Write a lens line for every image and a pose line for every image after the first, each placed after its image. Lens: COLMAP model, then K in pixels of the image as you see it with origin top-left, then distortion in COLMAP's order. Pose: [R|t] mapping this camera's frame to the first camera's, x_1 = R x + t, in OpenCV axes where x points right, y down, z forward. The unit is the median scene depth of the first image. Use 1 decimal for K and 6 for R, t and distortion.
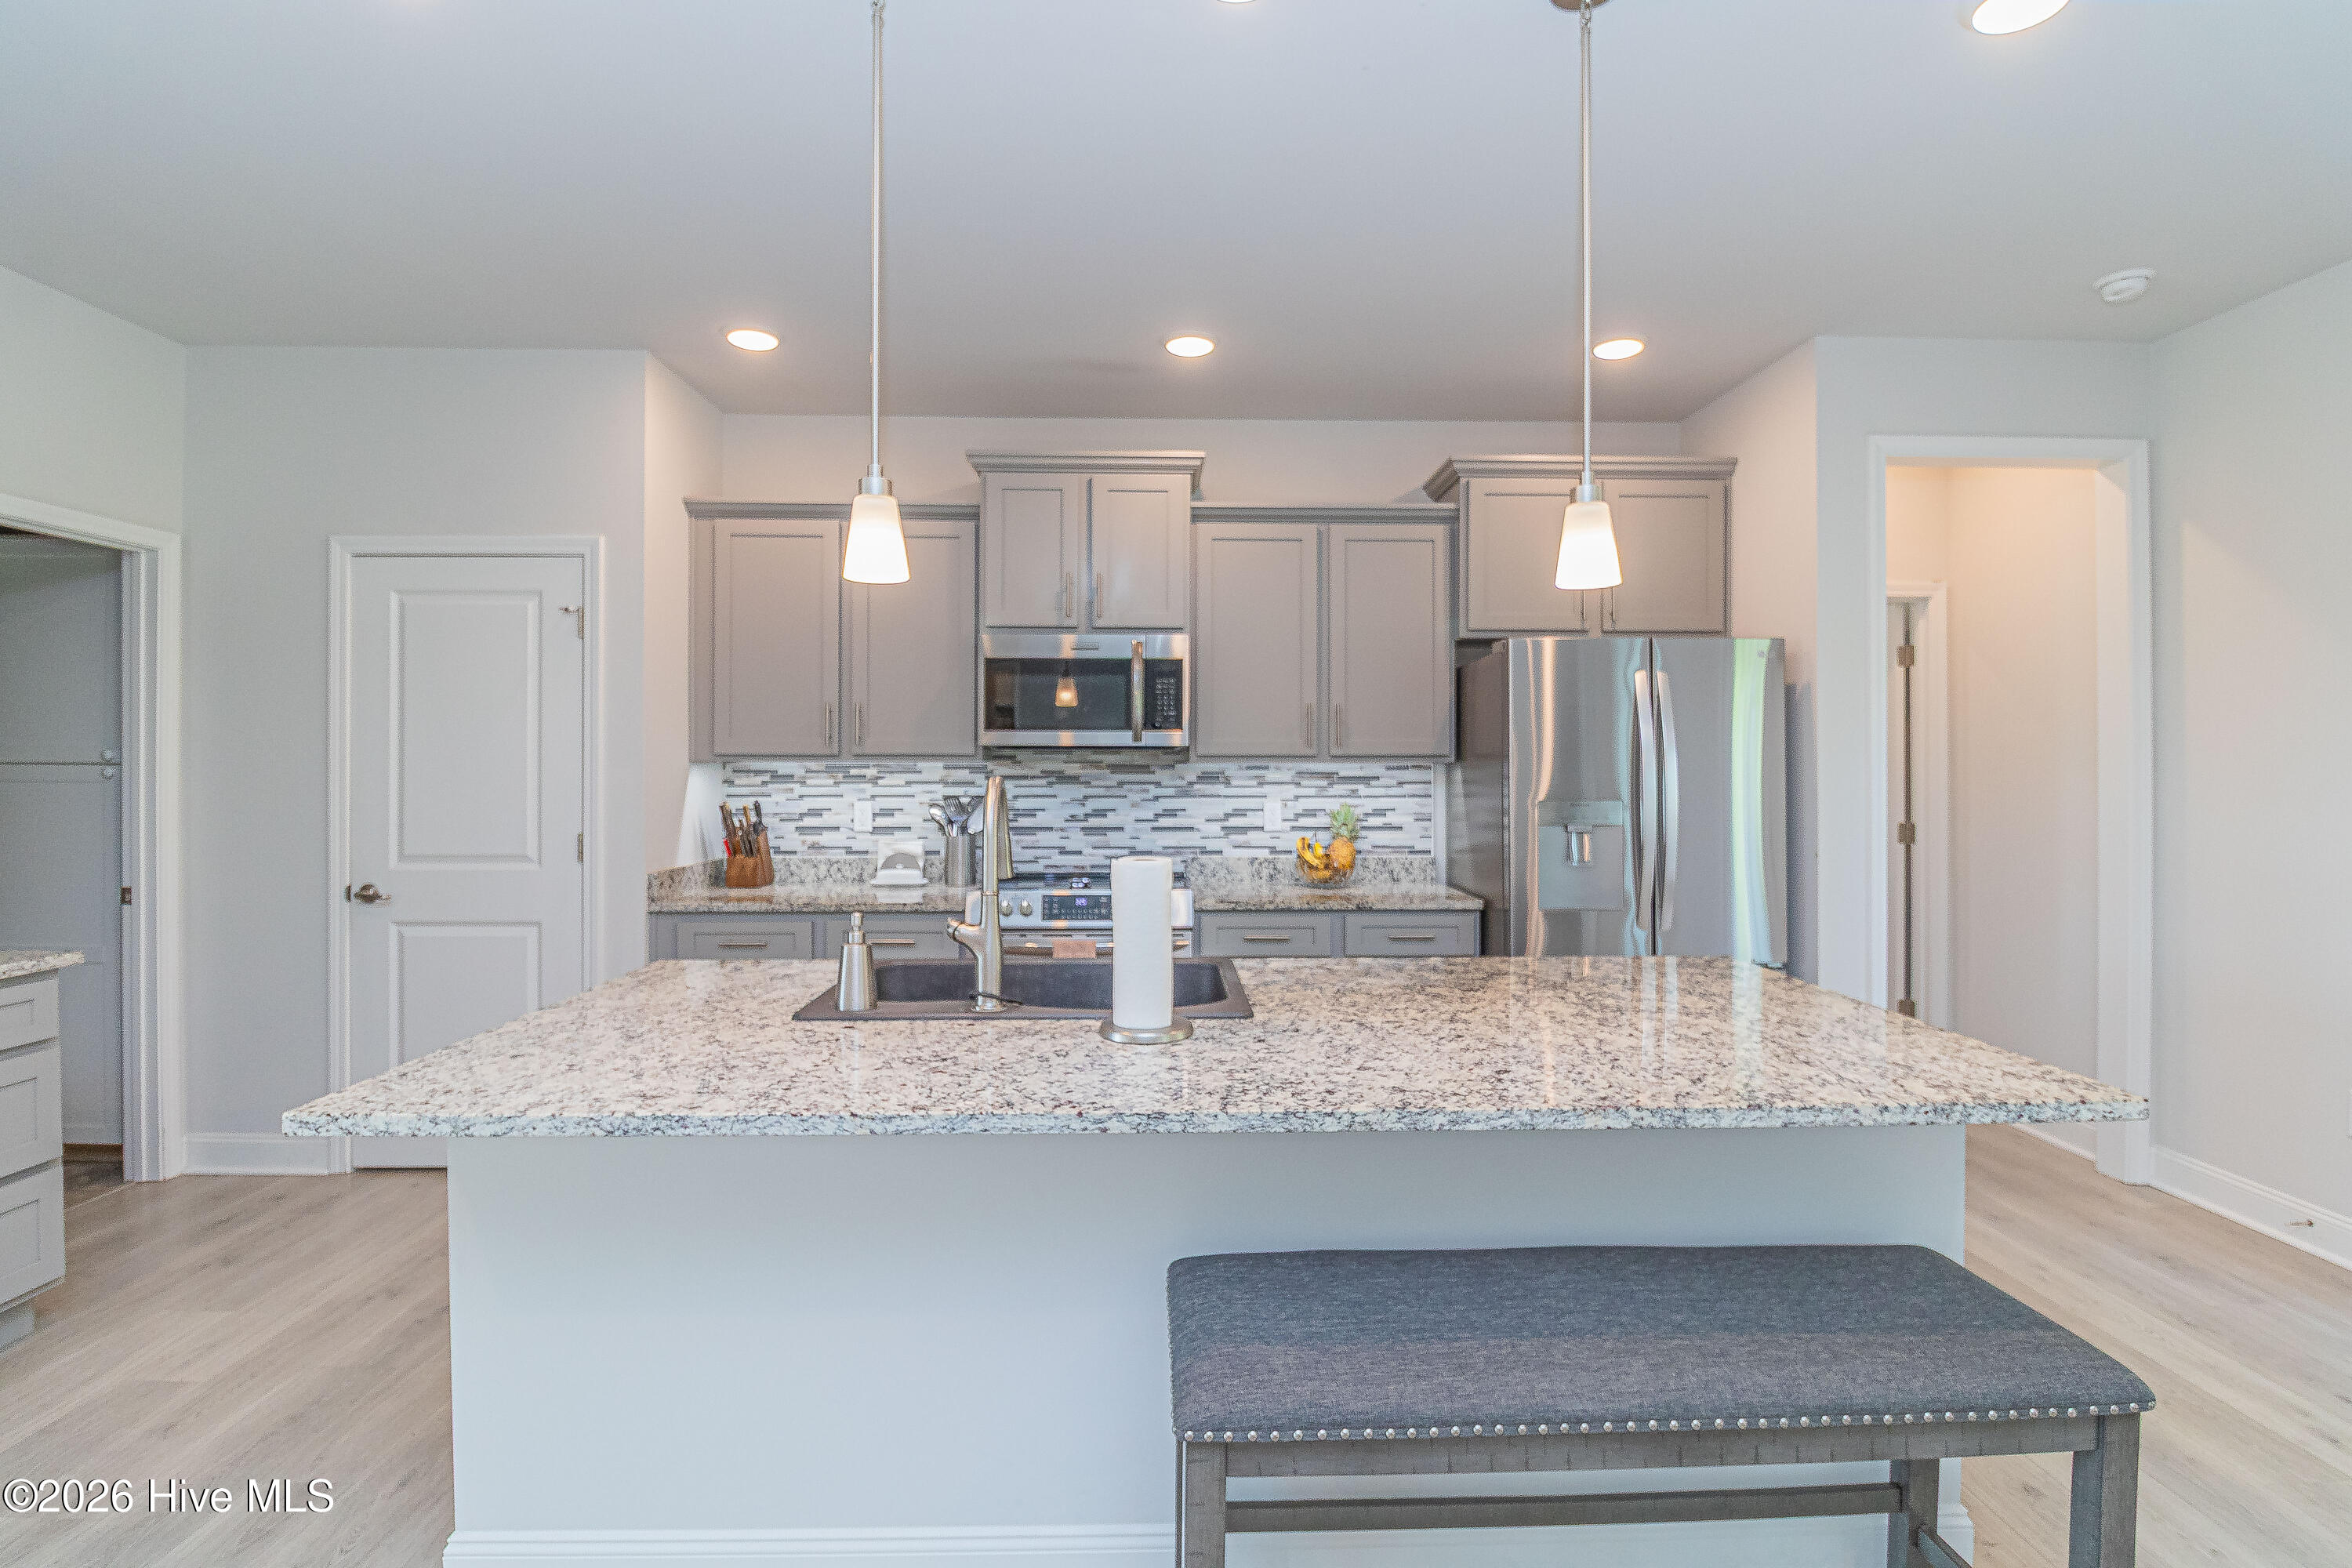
lens RADIAL K [[1120.9, 0, 1182.9], [0, 1120.9, 768.3], [0, 0, 1]] dist [-0.006781, -0.001095]
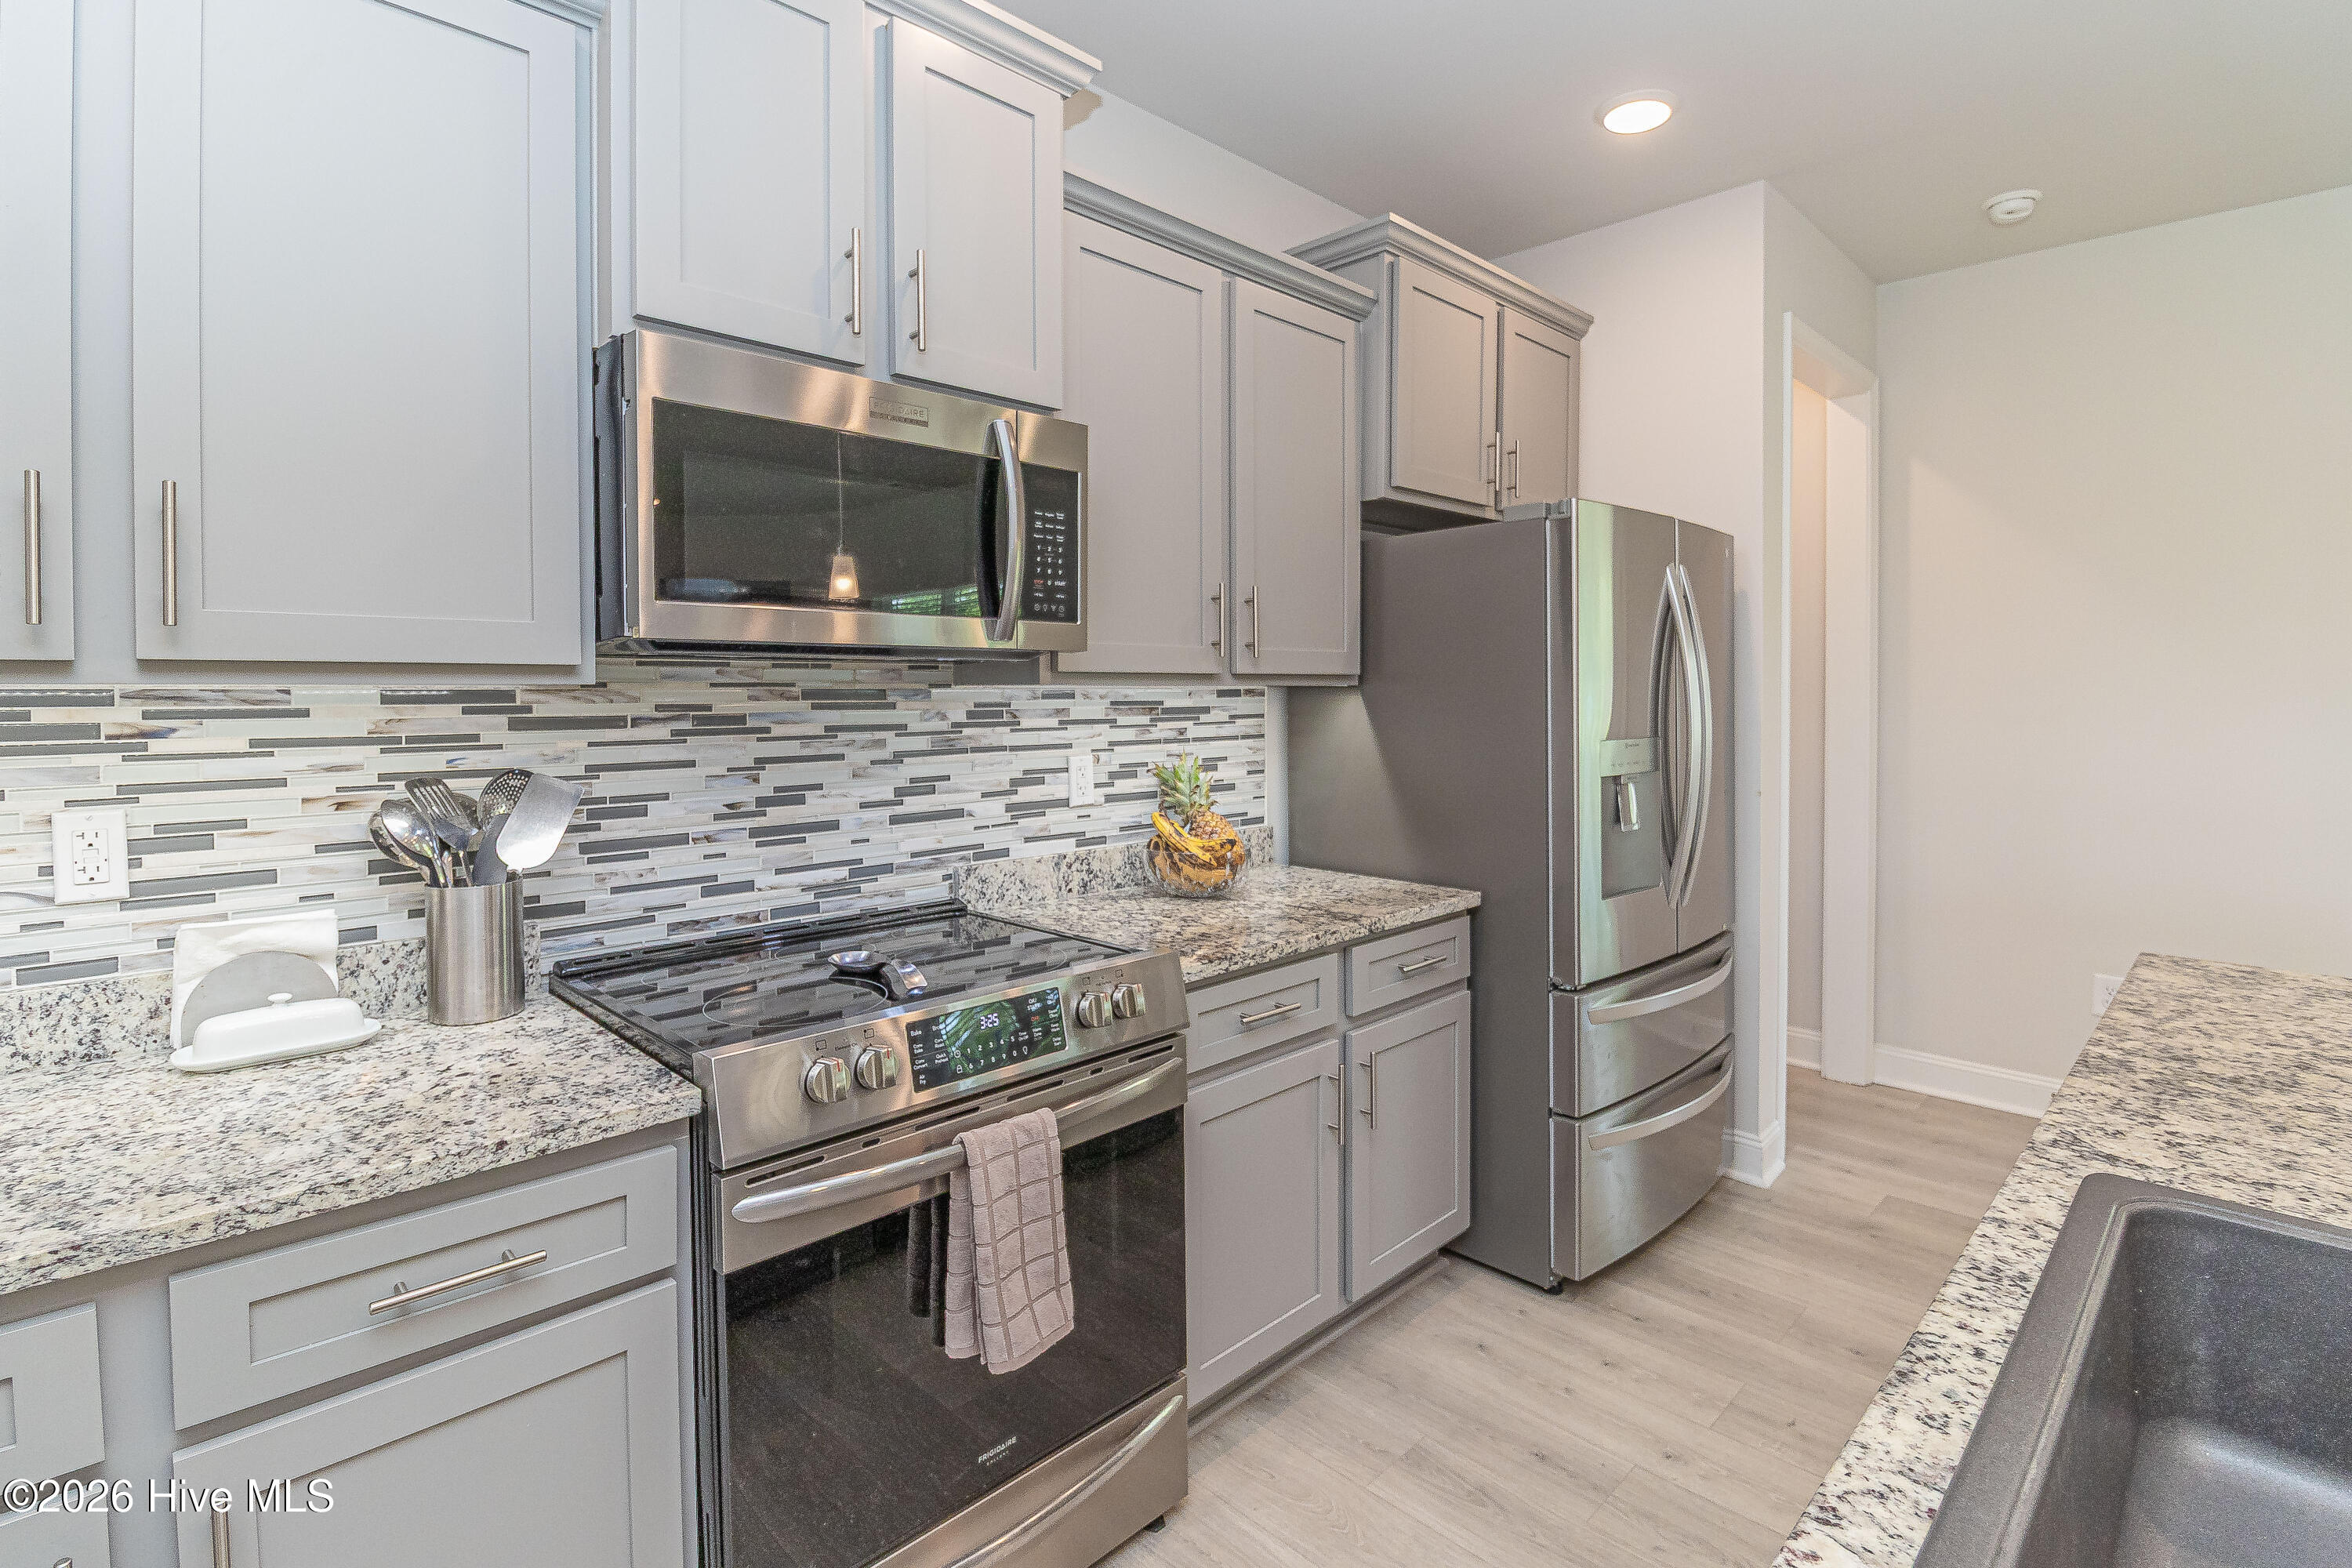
lens RADIAL K [[1119.6, 0, 1167.4], [0, 1119.6, 714.5], [0, 0, 1]] dist [-0.008959, -0.000754]
pose [[0.731276, -0.019156, 0.681813, -0.275169], [0.005931, 0.999746, 0.021727, -0.002666], [-0.682056, -0.011844, 0.731204, 0.554741]]
